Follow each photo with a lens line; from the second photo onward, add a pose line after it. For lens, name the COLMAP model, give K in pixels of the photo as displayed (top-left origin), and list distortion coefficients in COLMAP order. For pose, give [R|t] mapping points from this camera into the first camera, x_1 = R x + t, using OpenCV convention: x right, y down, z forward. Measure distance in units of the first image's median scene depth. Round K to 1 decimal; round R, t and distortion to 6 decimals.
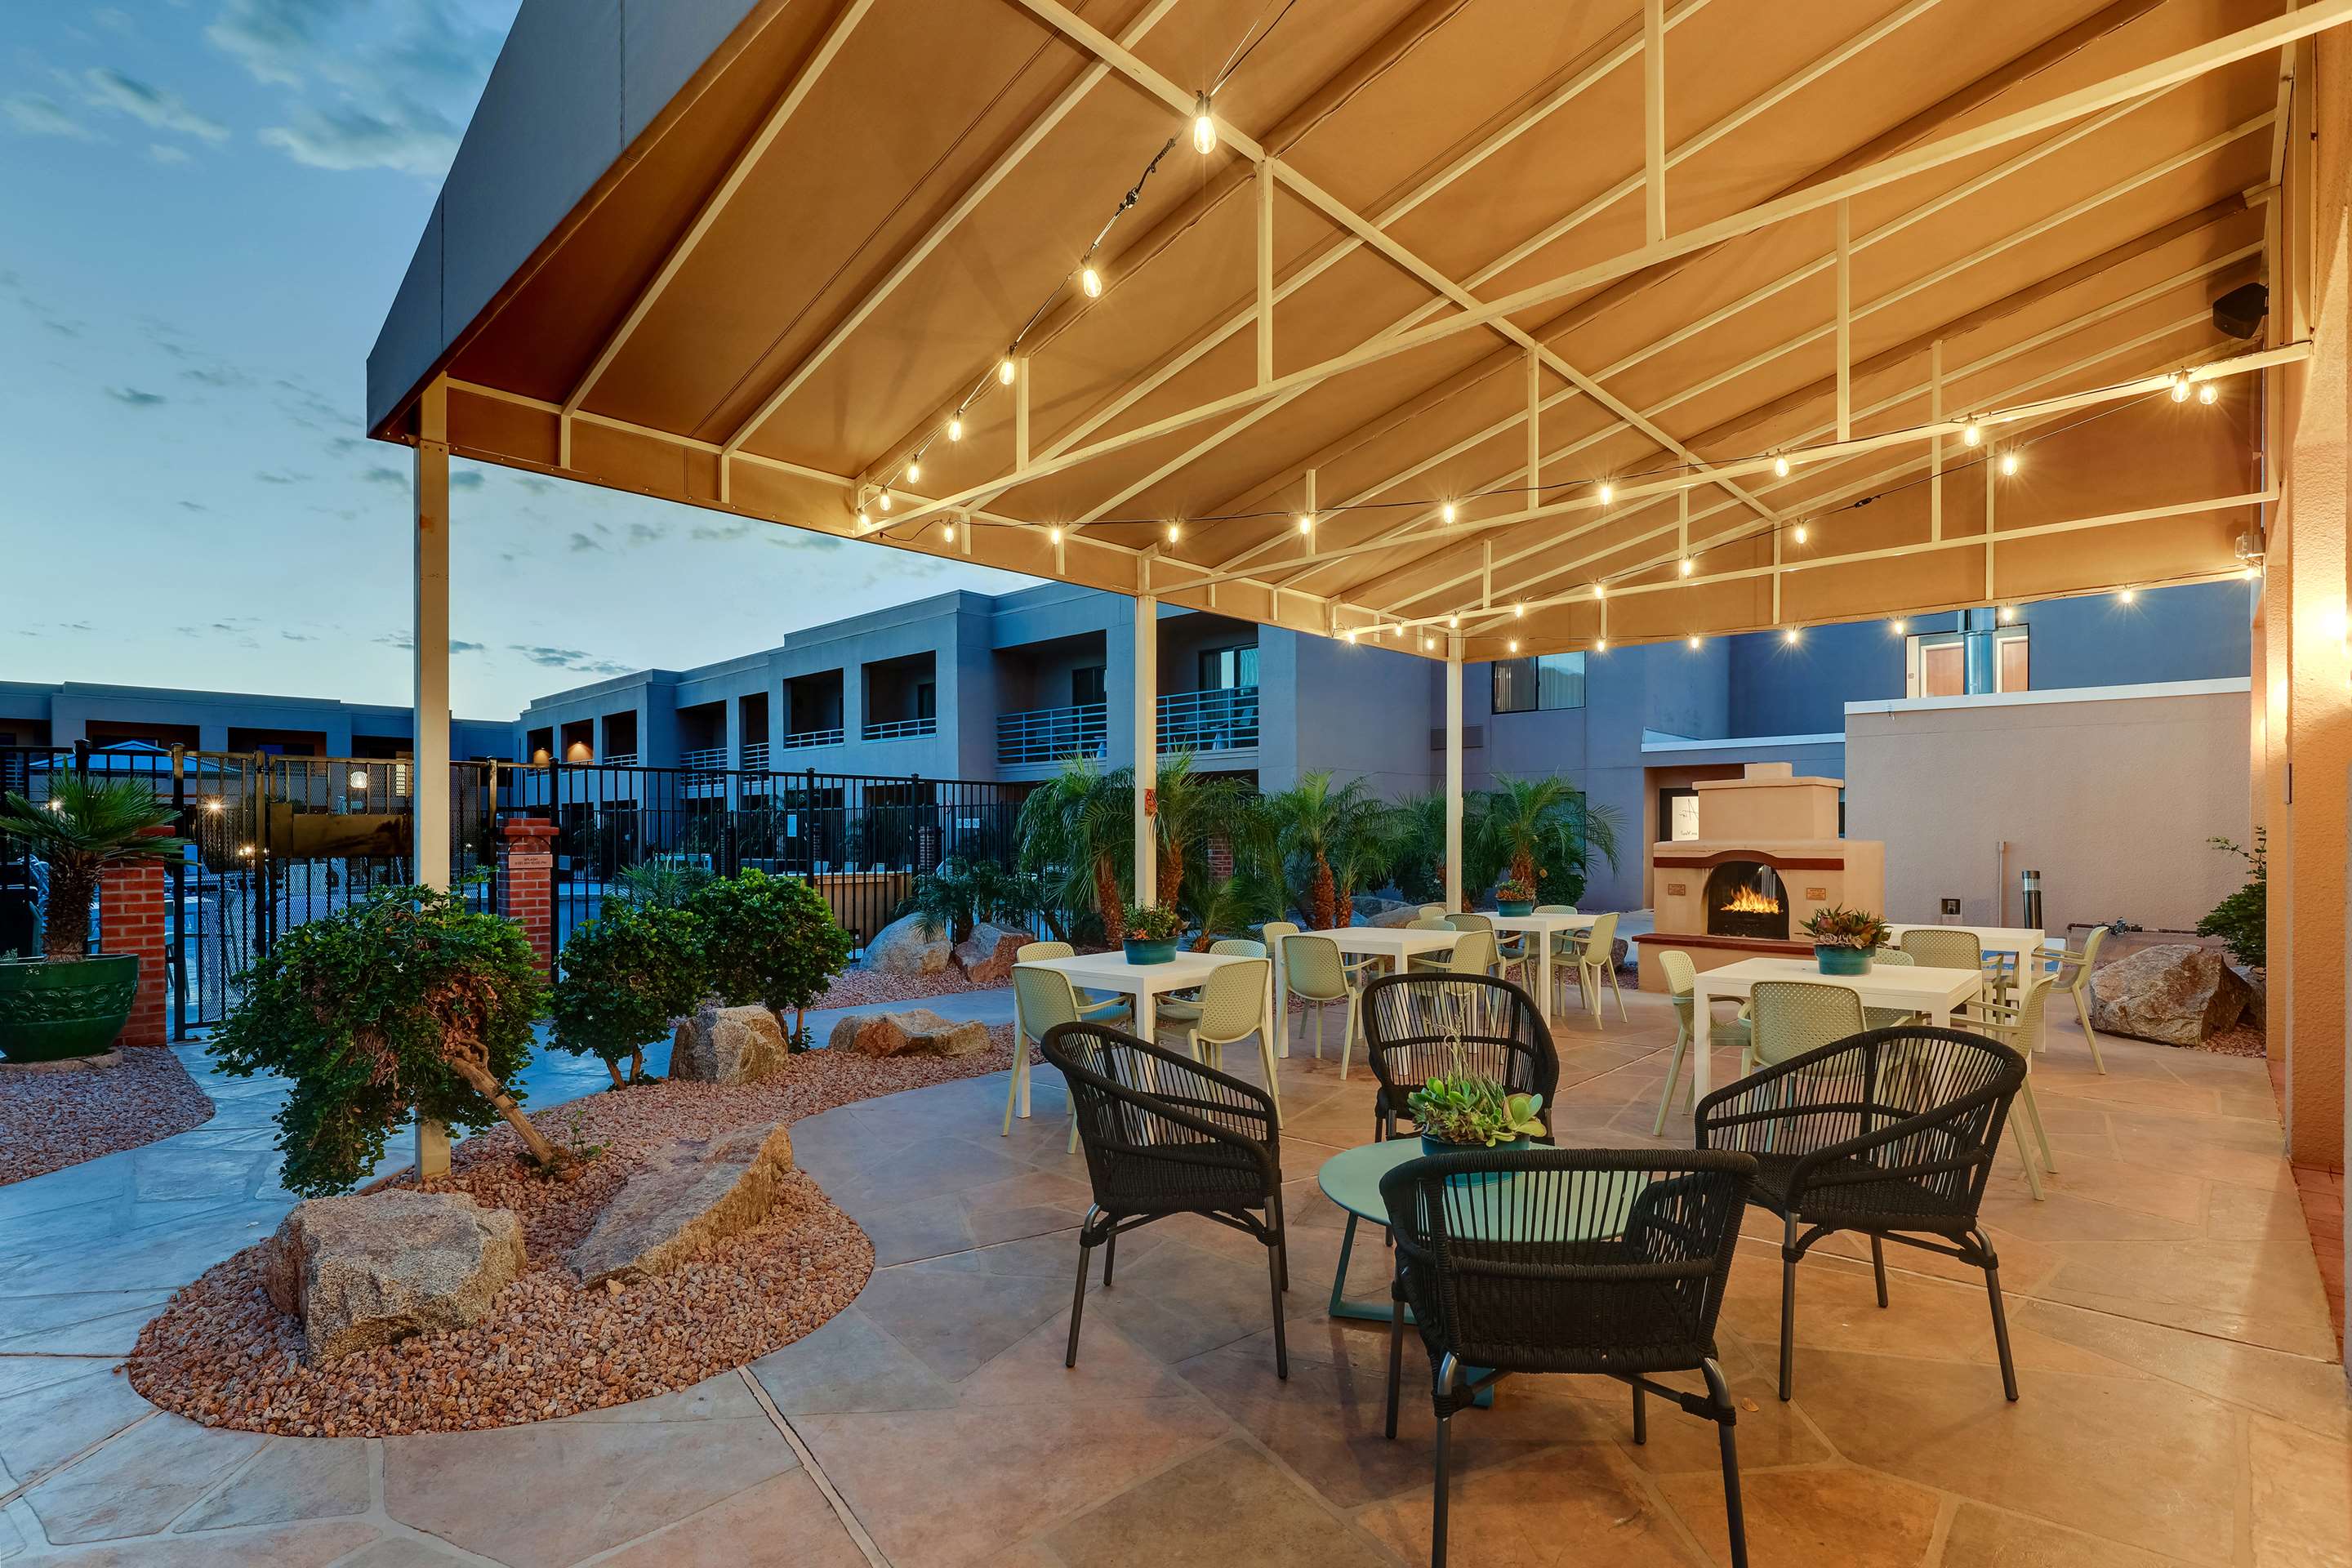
lens RADIAL K [[1103.7, 0, 1175.5], [0, 1103.7, 820.6], [0, 0, 1]] dist [0.000431, -0.000045]
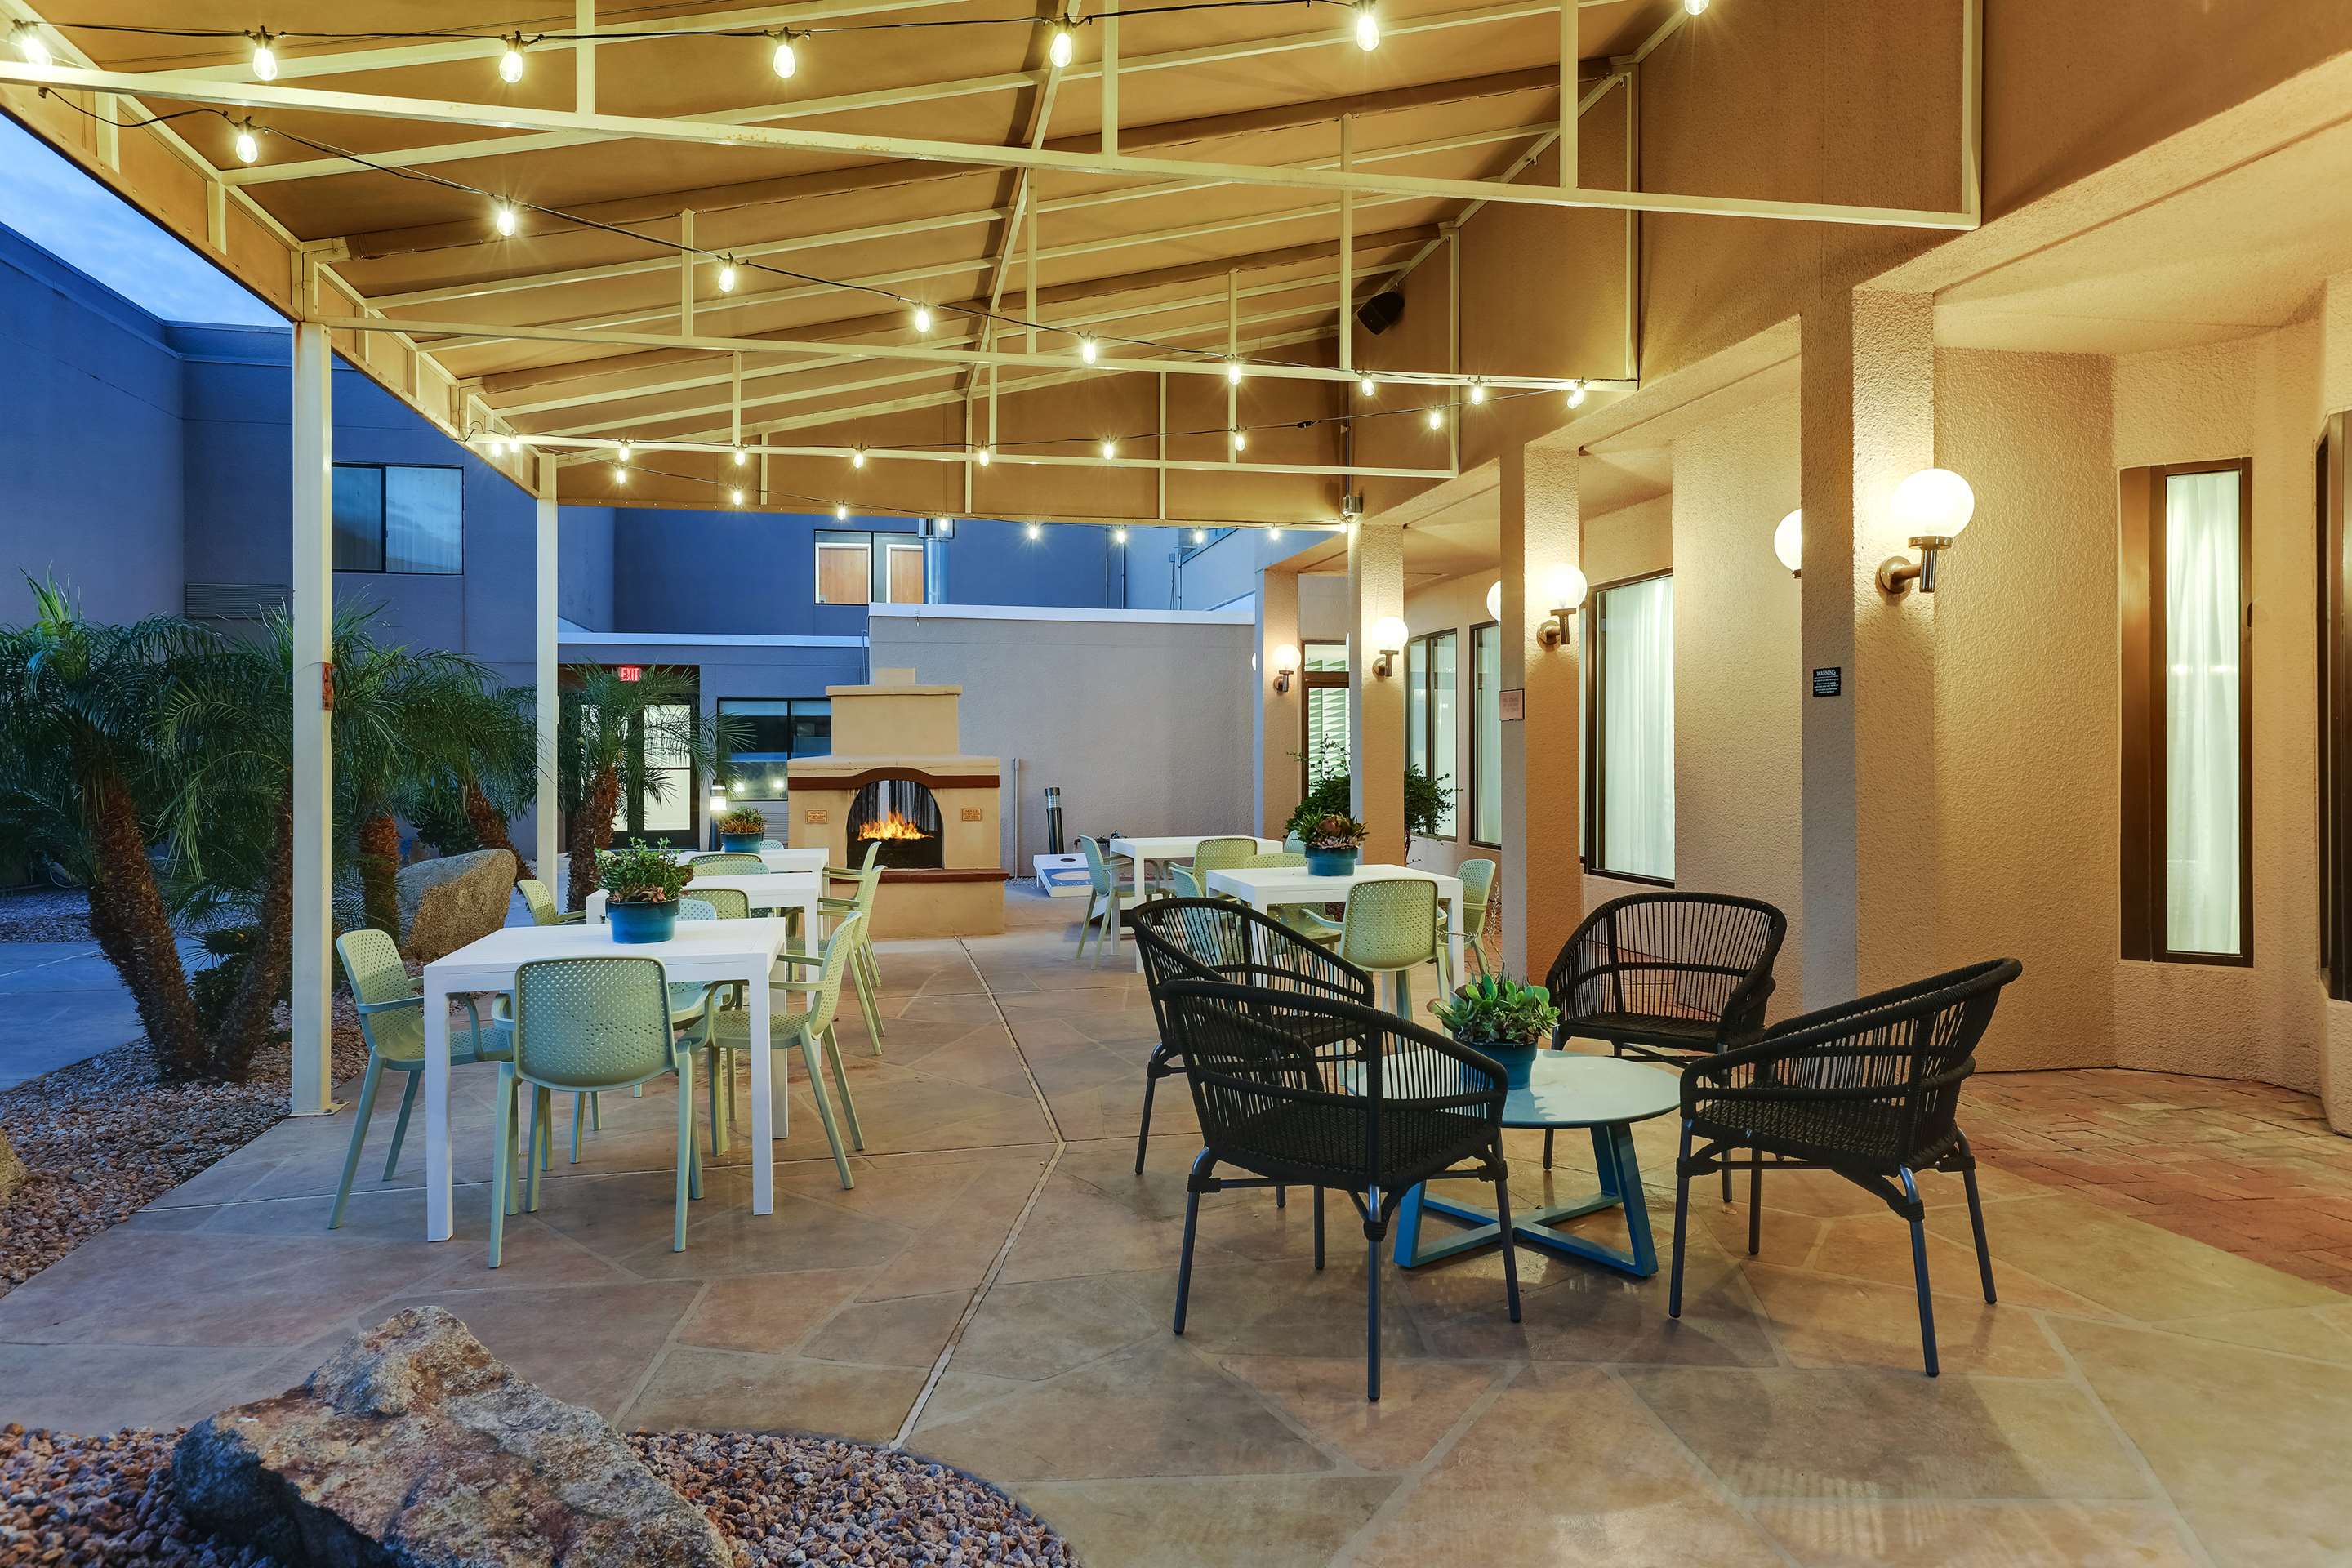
lens RADIAL K [[1520.4, 0, 1174.3], [0, 1520.4, 664.6], [0, 0, 1]] dist [0.040572, -0.000089]
pose [[0.586590, 0.042214, 0.808783, -0.349856], [0.004262, 0.998466, -0.055205, 0.015332], [-0.809873, 0.035830, 0.585511, 0.156719]]
